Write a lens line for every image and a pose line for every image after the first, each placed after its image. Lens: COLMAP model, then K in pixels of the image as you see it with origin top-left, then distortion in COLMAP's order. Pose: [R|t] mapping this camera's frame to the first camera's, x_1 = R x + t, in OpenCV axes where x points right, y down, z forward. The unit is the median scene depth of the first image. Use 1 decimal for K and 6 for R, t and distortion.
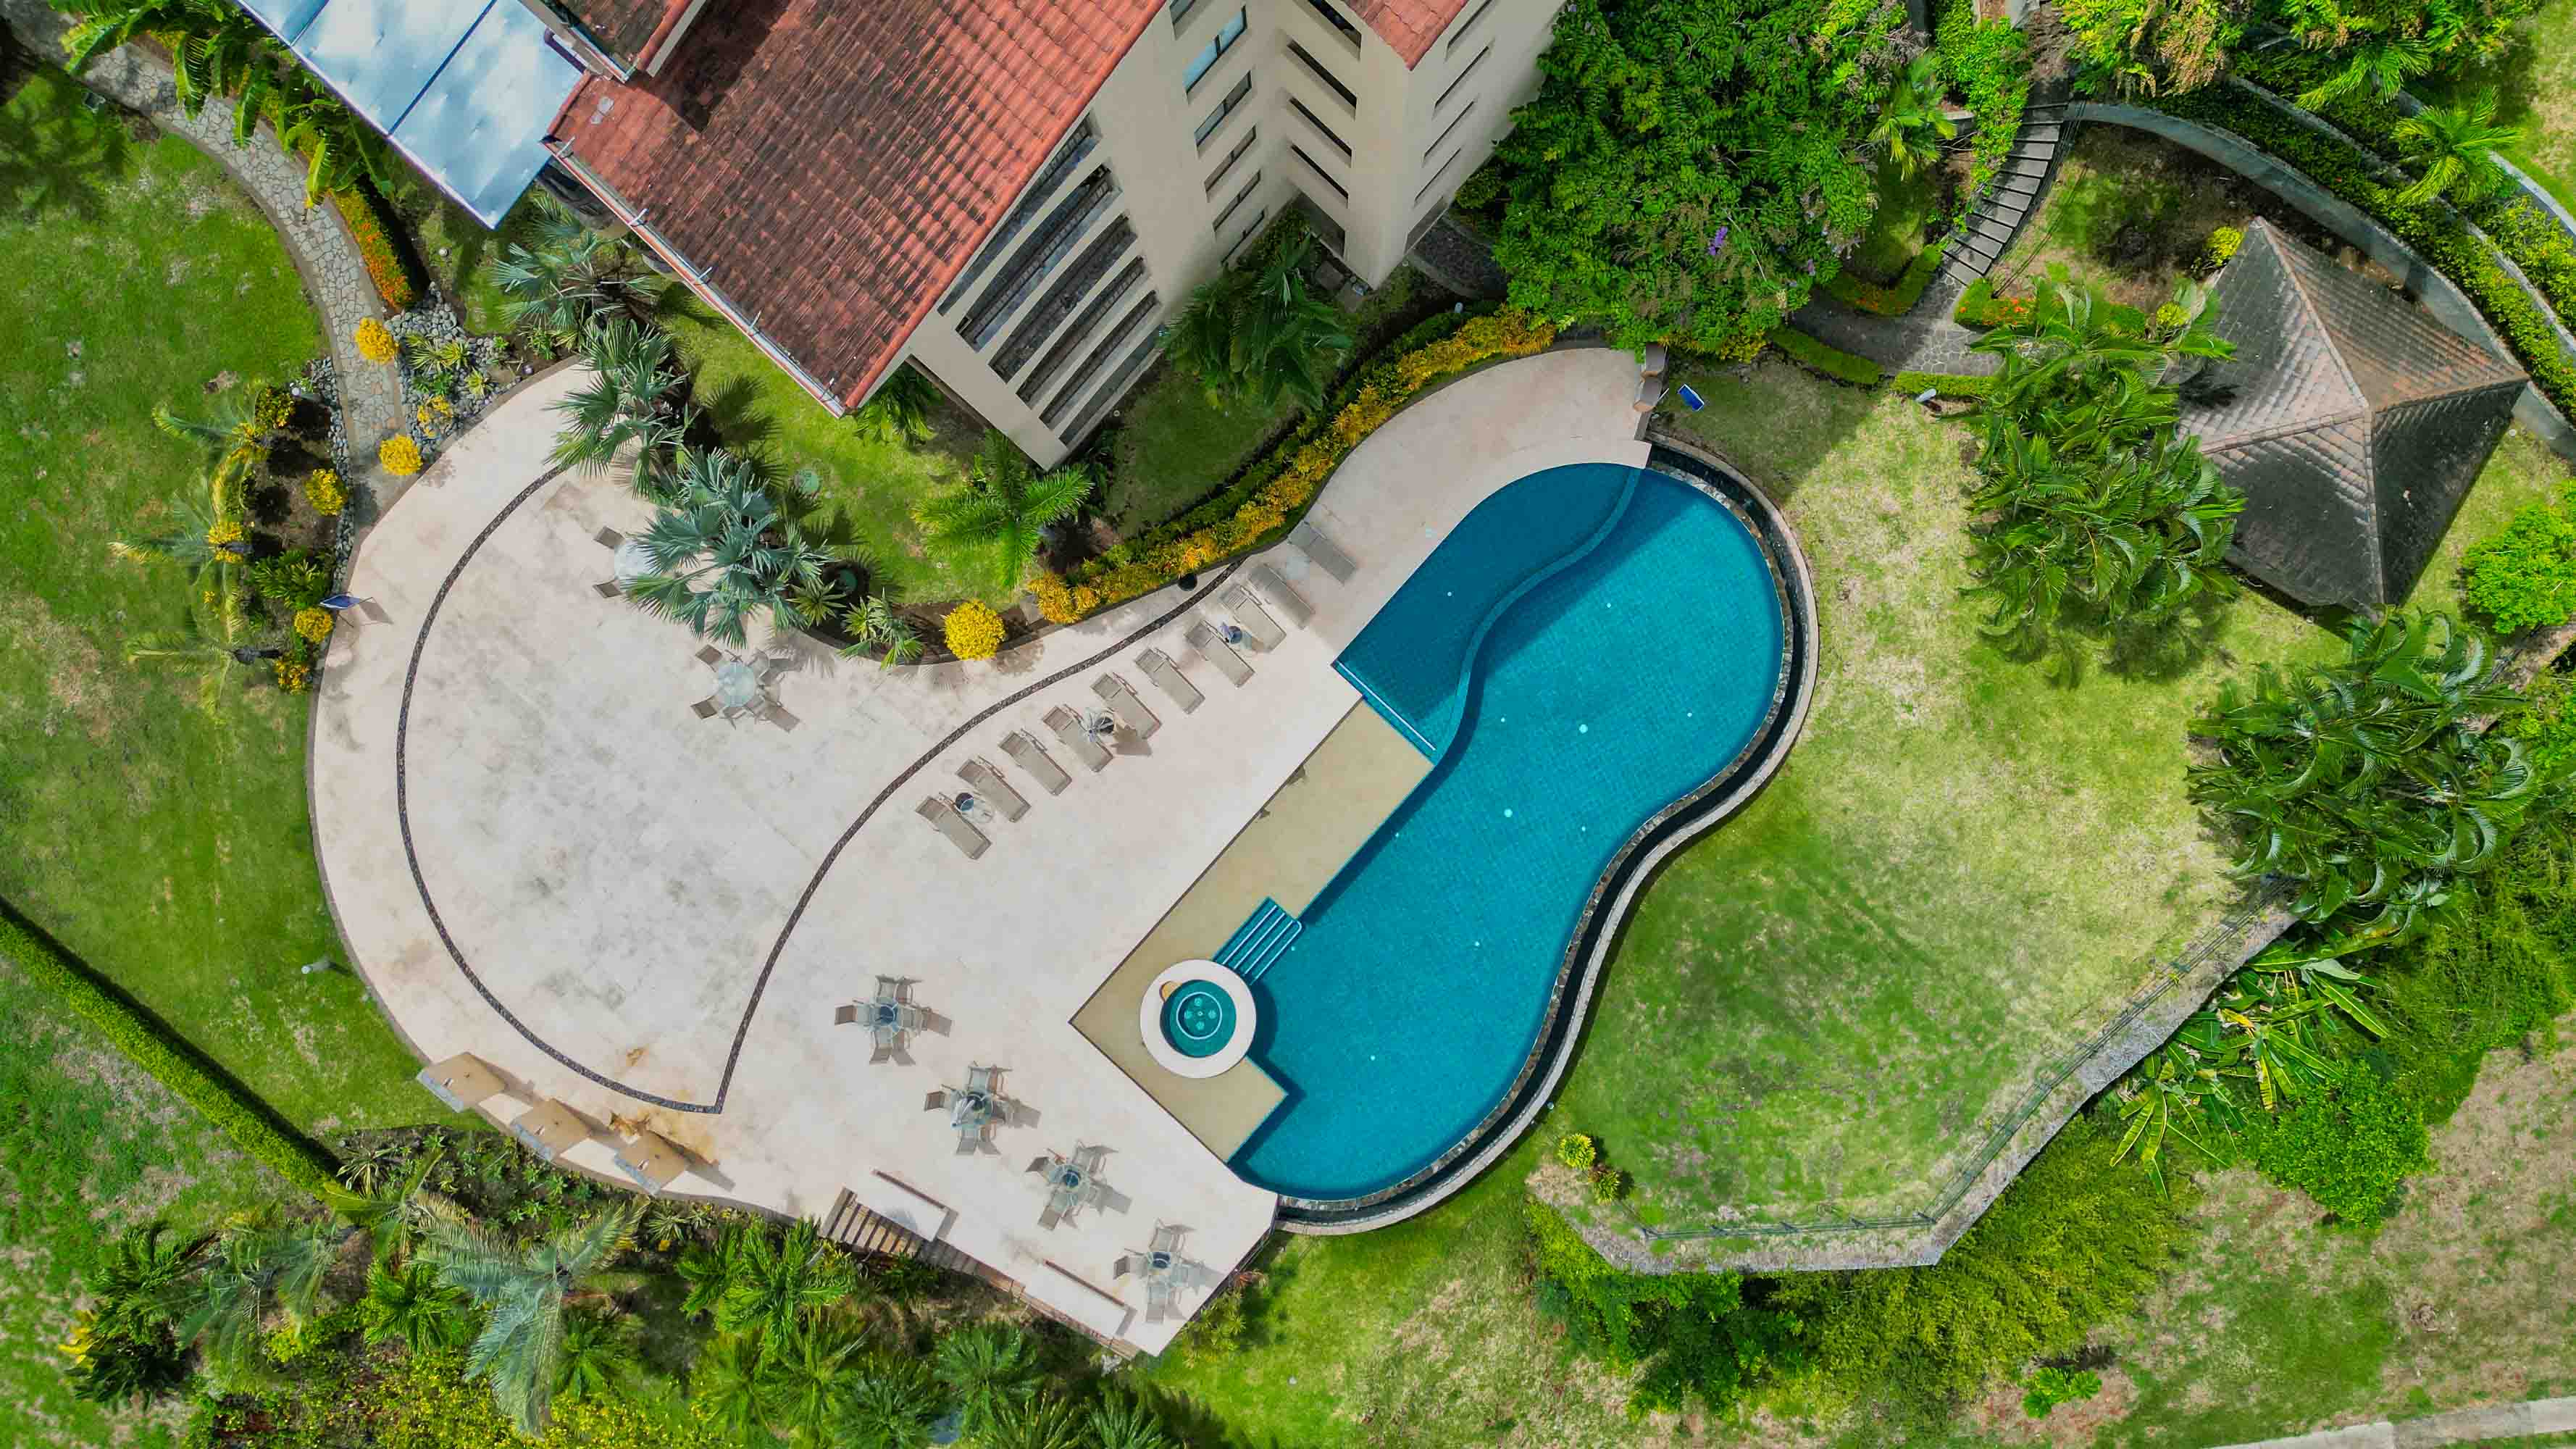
lens RADIAL K [[1855.2, 0, 1295.8], [0, 1855.2, 722.2], [0, 0, 1]] dist [0.032952, -0.051667]
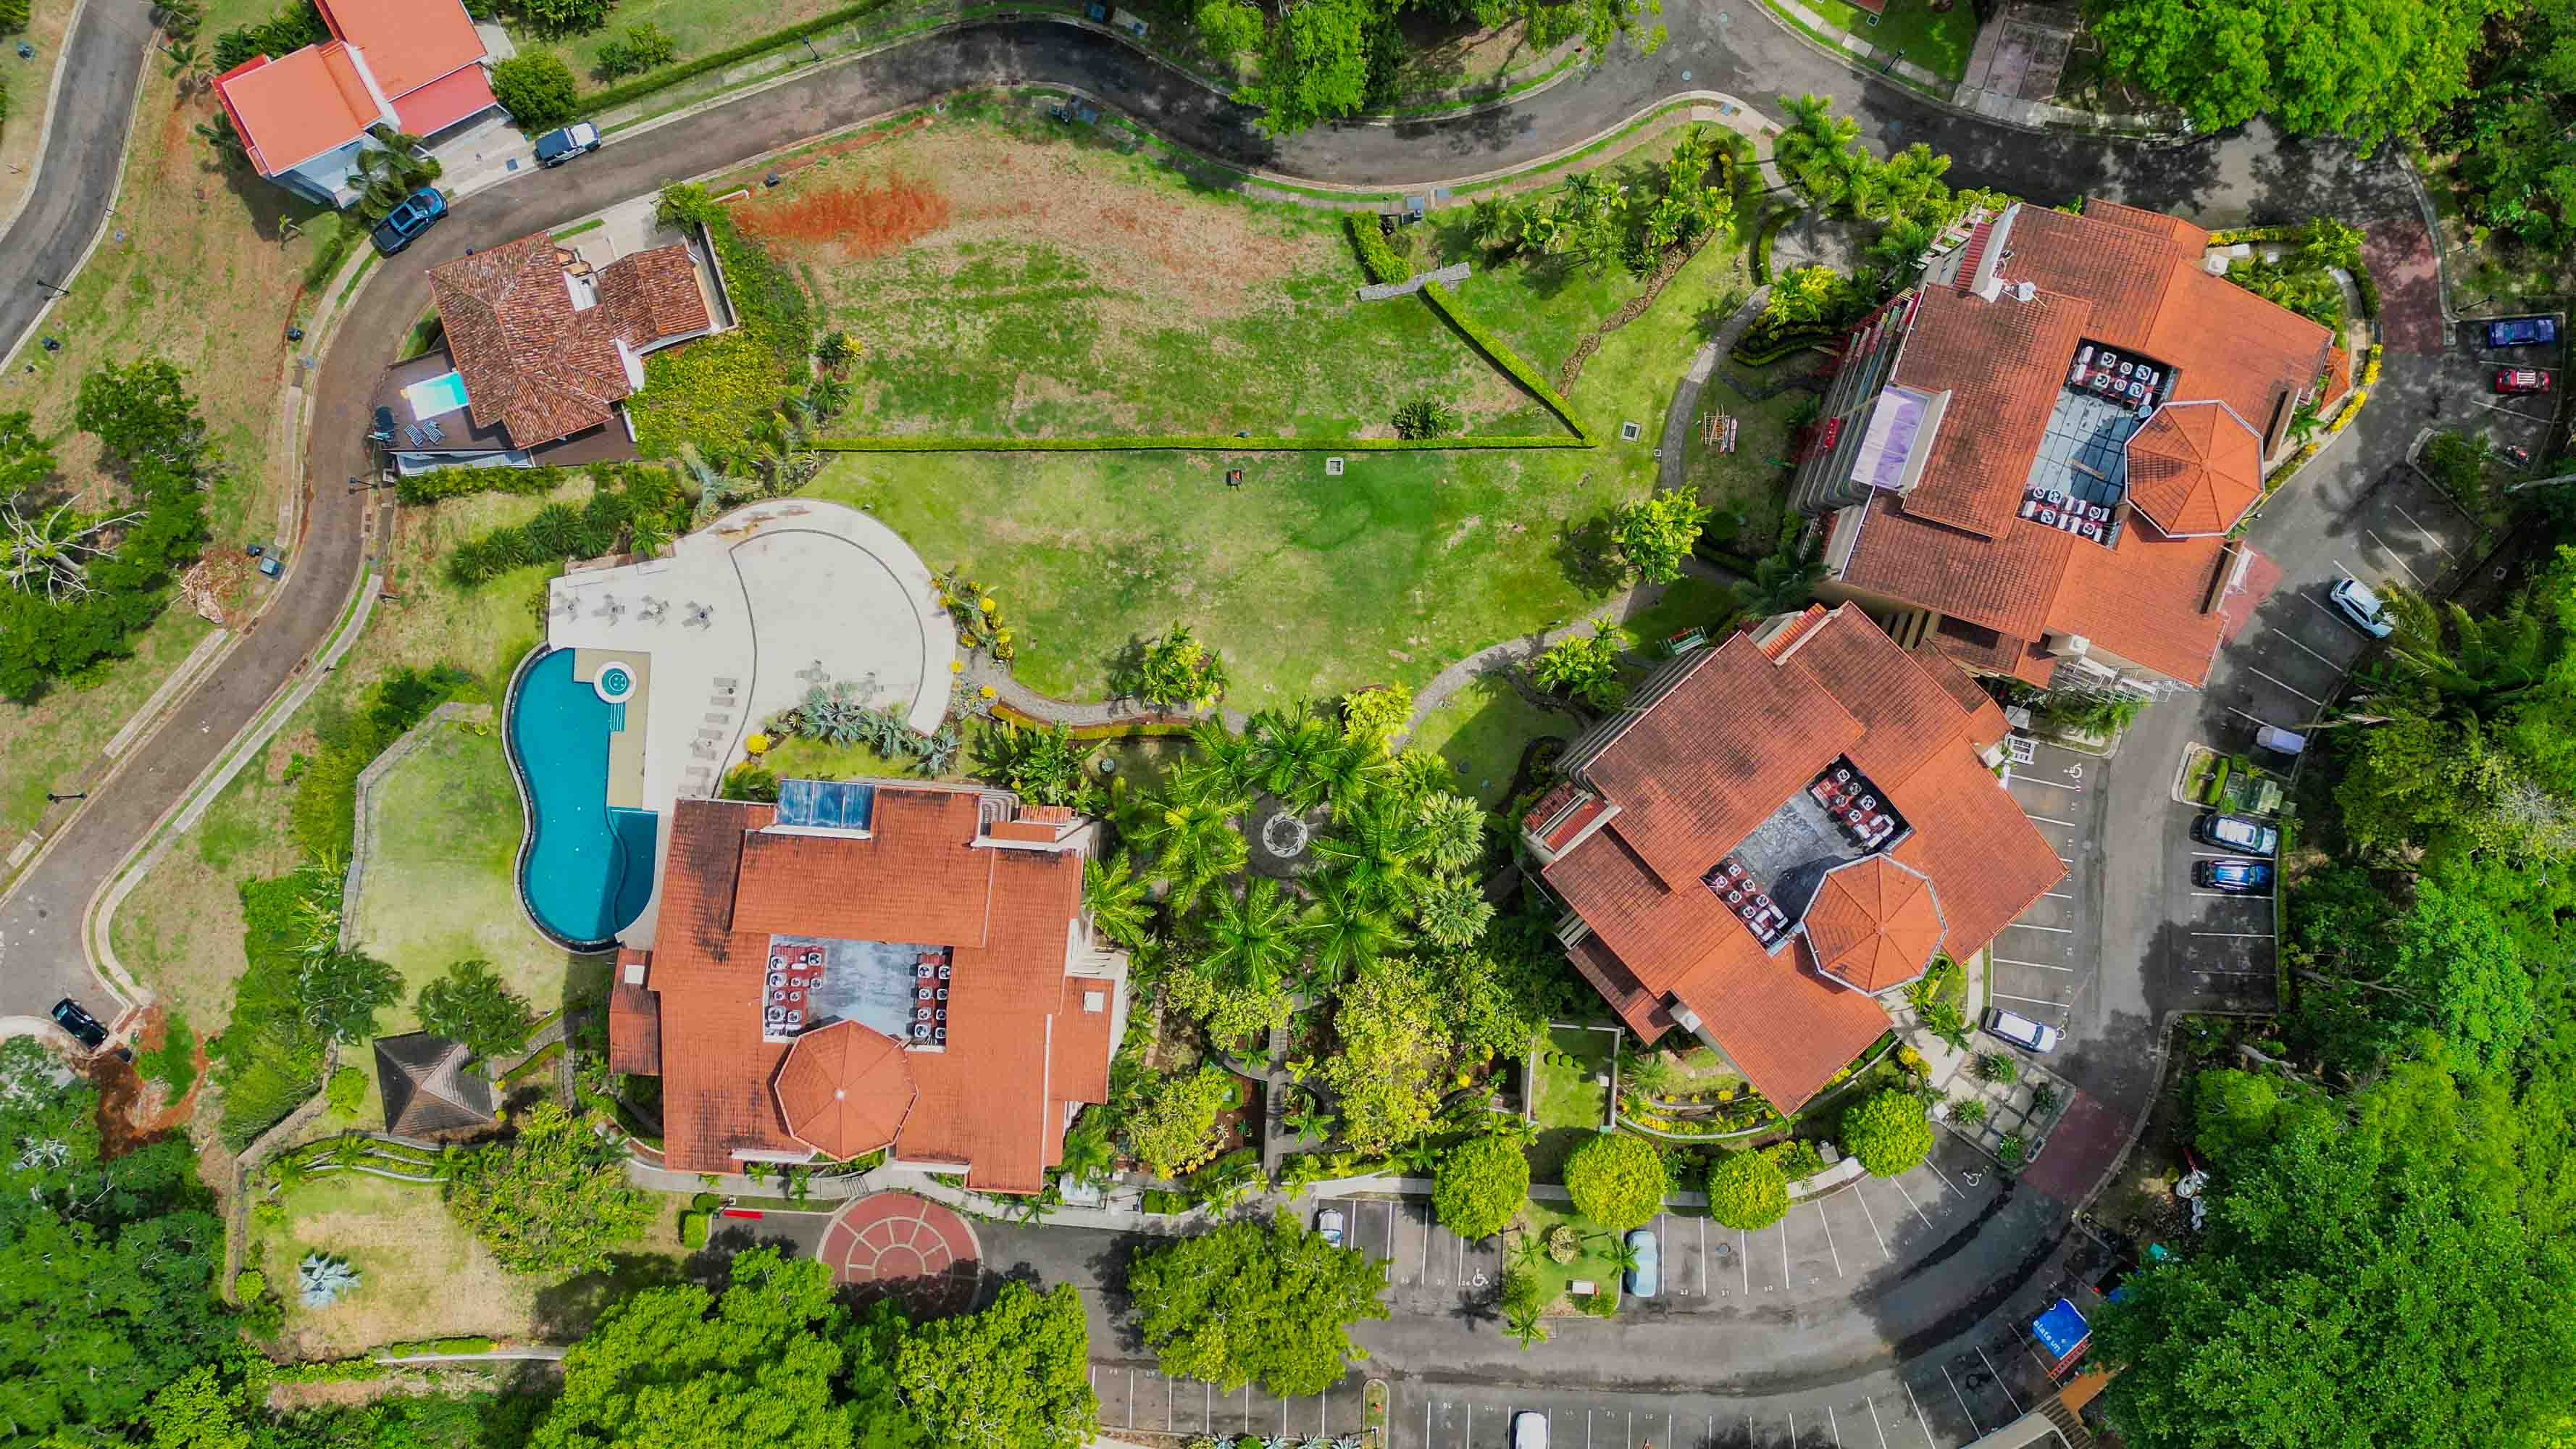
lens RADIAL K [[1855.2, 0, 1292.7], [0, 1855.2, 715.4], [0, 0, 1]] dist [0.032952, -0.051667]
pose [[-0.782023, 0.623034, 0.016389, -0.872133], [-0.623105, -0.781005, -0.042082, -0.397554], [-0.013418, -0.043121, 0.998980, -1.830540]]
